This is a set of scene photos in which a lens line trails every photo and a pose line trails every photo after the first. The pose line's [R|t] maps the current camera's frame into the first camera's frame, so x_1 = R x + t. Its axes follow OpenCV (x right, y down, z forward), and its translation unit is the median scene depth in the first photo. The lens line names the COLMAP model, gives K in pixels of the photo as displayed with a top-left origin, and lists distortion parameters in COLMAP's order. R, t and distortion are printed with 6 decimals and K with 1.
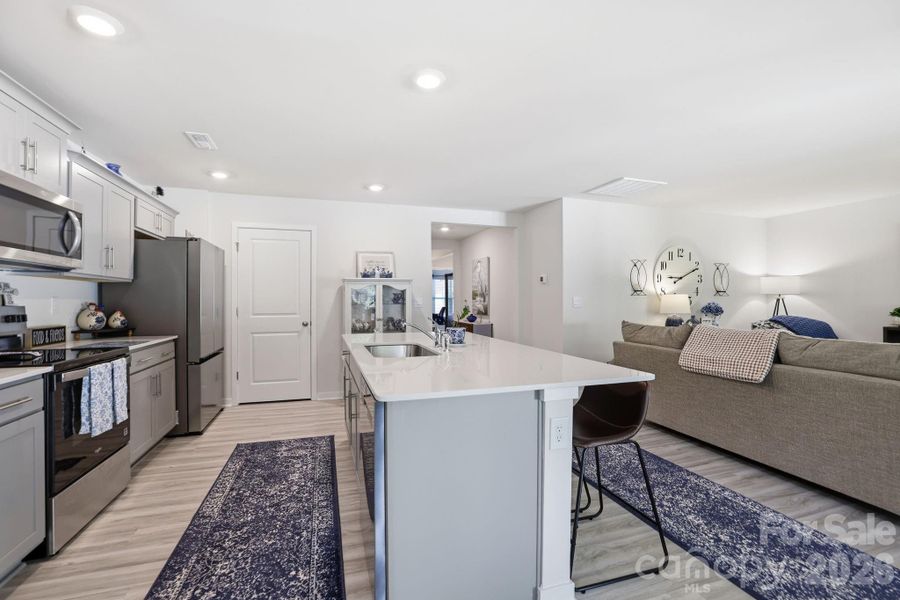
lens RADIAL K [[394.3, 0, 447.6], [0, 394.3, 297.5], [0, 0, 1]] dist [-0.025105, 0.000686]
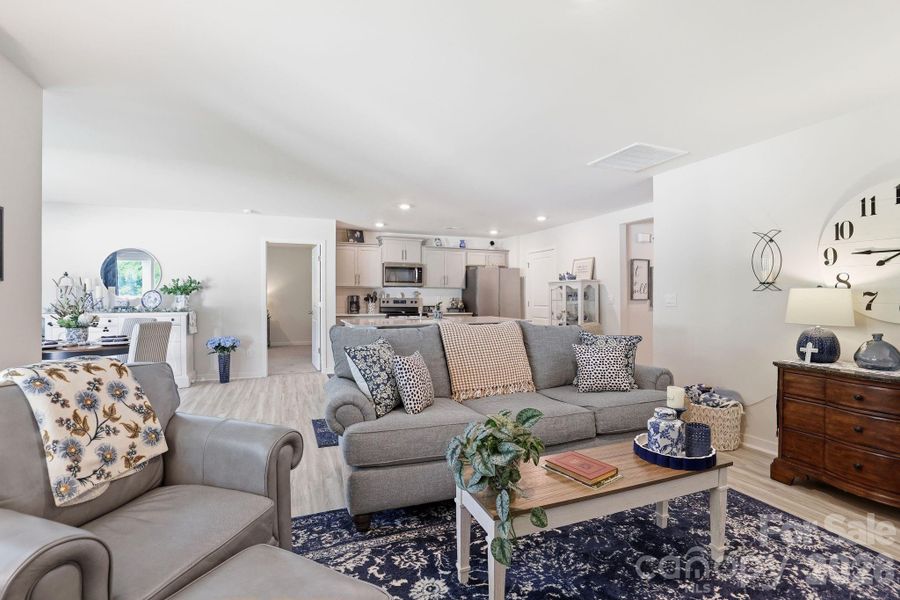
lens RADIAL K [[409.3, 0, 440.6], [0, 409.3, 301.6], [0, 0, 1]] dist [0.000918, 0.000276]
pose [[0.058606, 0.014785, -0.998172, 1.657422], [0.005477, 0.999871, 0.015132, -0.000870], [0.998266, -0.006354, 0.058517, 0.706494]]
